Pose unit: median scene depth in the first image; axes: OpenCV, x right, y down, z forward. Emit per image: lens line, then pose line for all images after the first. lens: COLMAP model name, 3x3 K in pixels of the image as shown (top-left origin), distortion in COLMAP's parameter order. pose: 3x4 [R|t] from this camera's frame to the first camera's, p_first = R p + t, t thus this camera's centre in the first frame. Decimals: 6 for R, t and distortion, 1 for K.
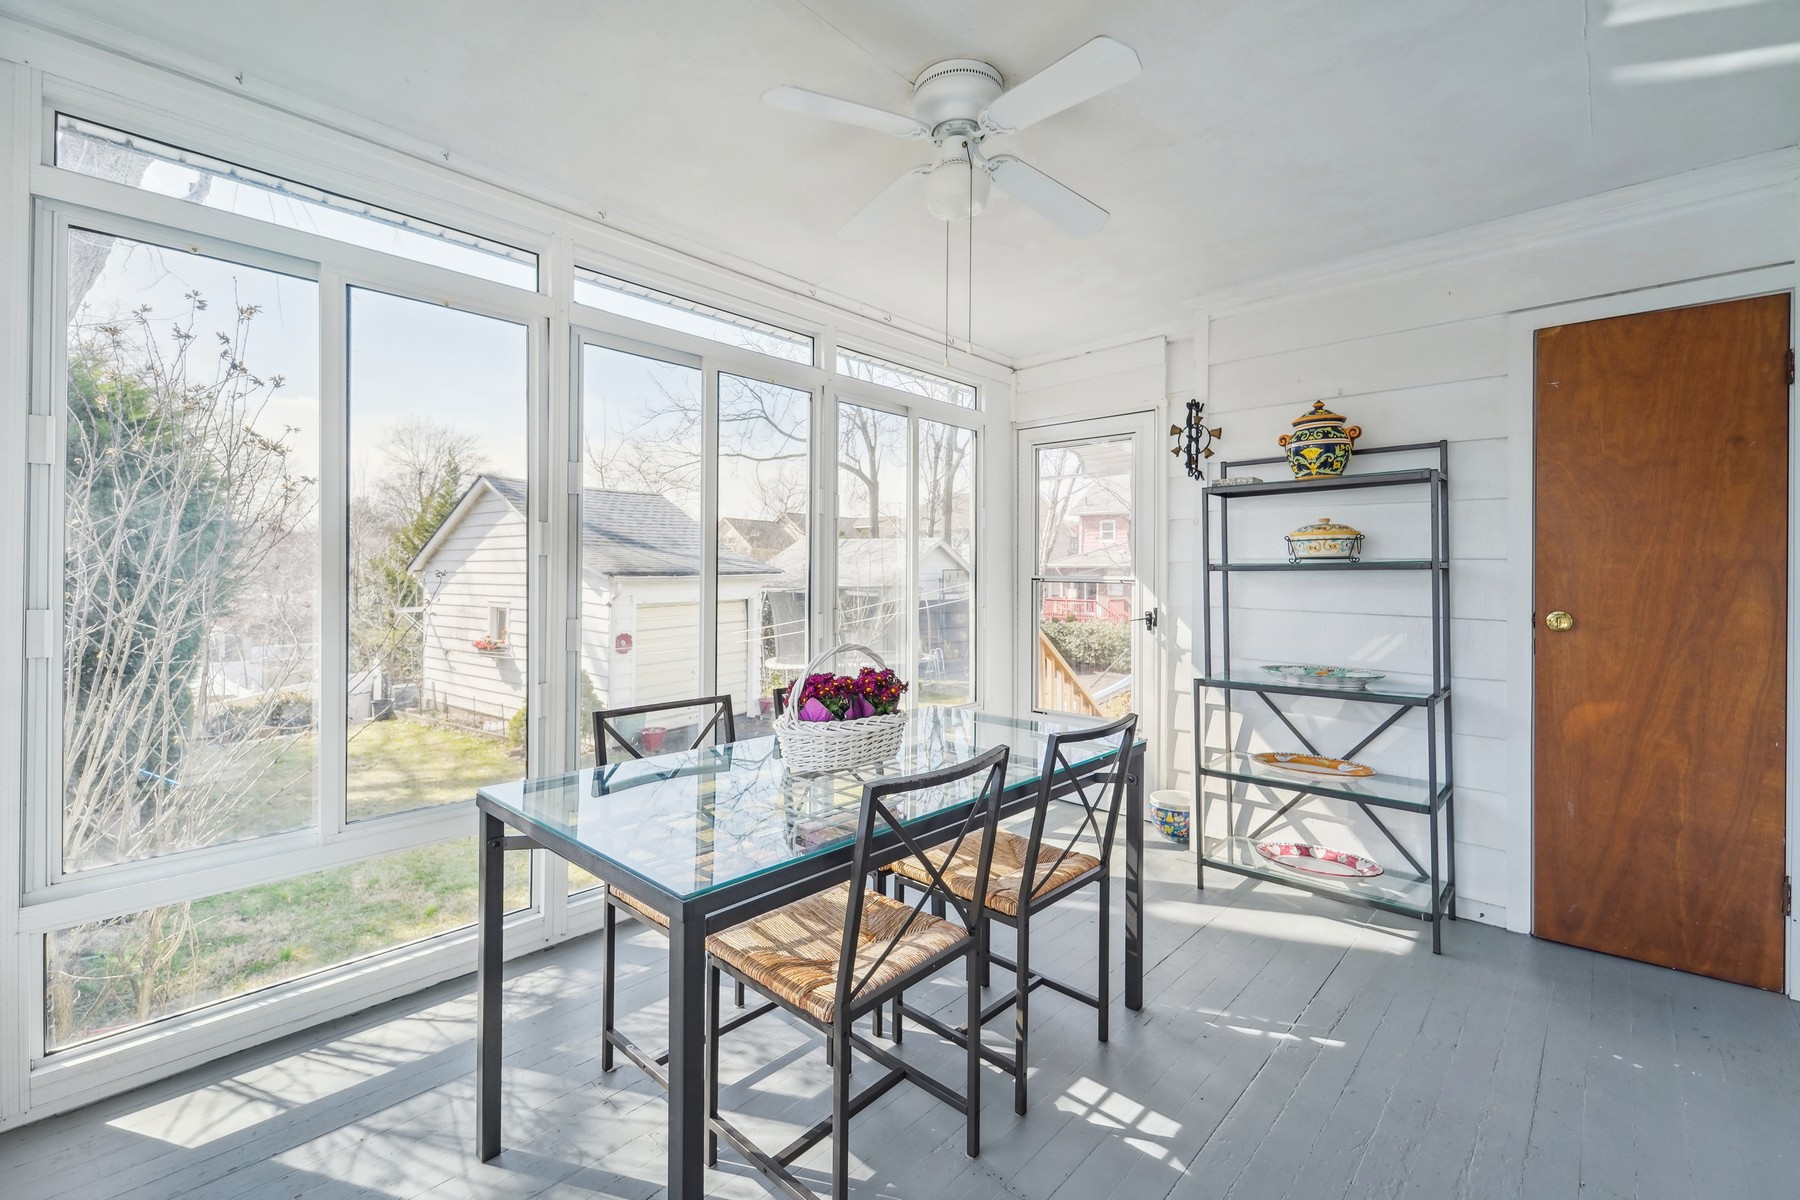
lens RADIAL K [[764.8, 0, 897.4], [0, 764.8, 562.8], [0, 0, 1]] dist [-0.019999, -0.000239]
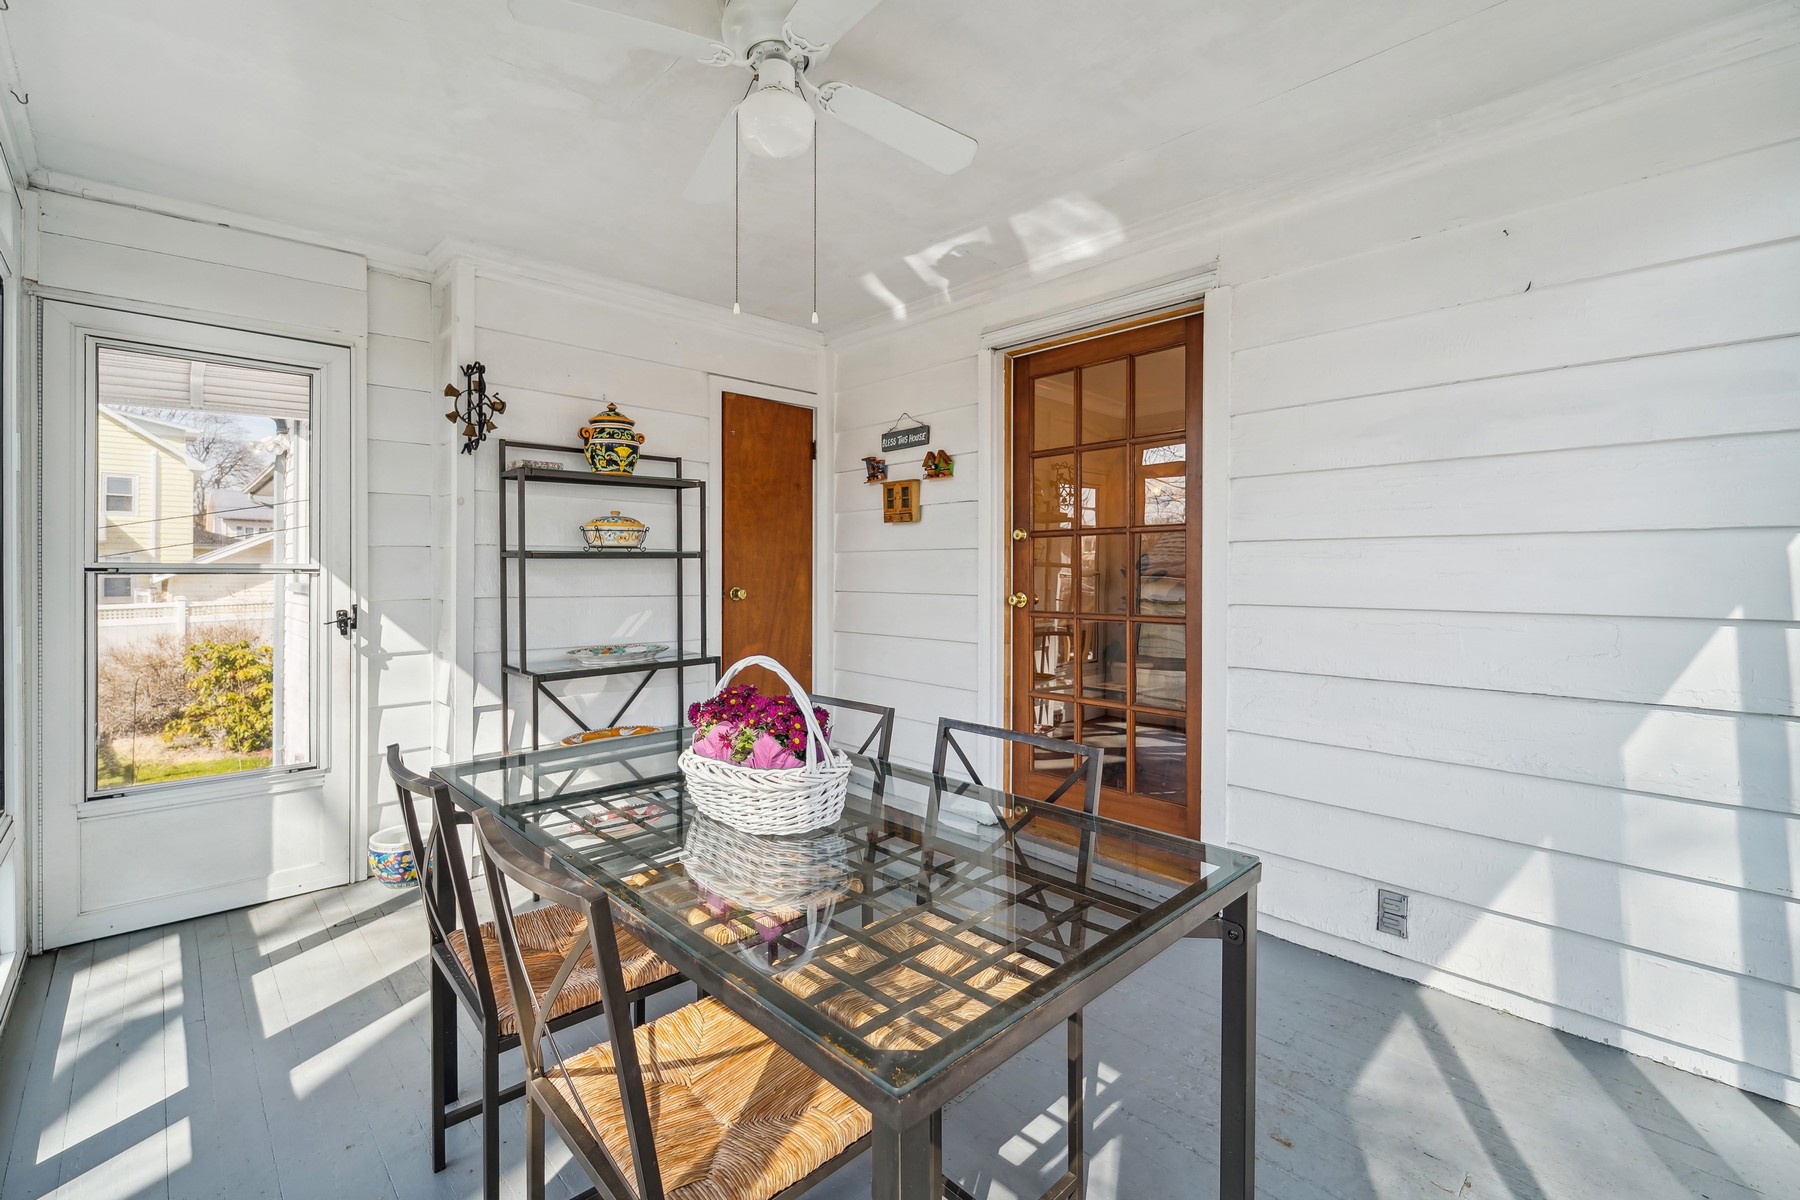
lens RADIAL K [[764.8, 0, 897.4], [0, 764.8, 562.8], [0, 0, 1]] dist [-0.019999, -0.000239]
pose [[0.040944, -0.001526, 0.999160, -0.500020], [-0.017212, 0.999849, 0.002233, 0.006475], [-0.999013, -0.017289, 0.040912, 0.515705]]
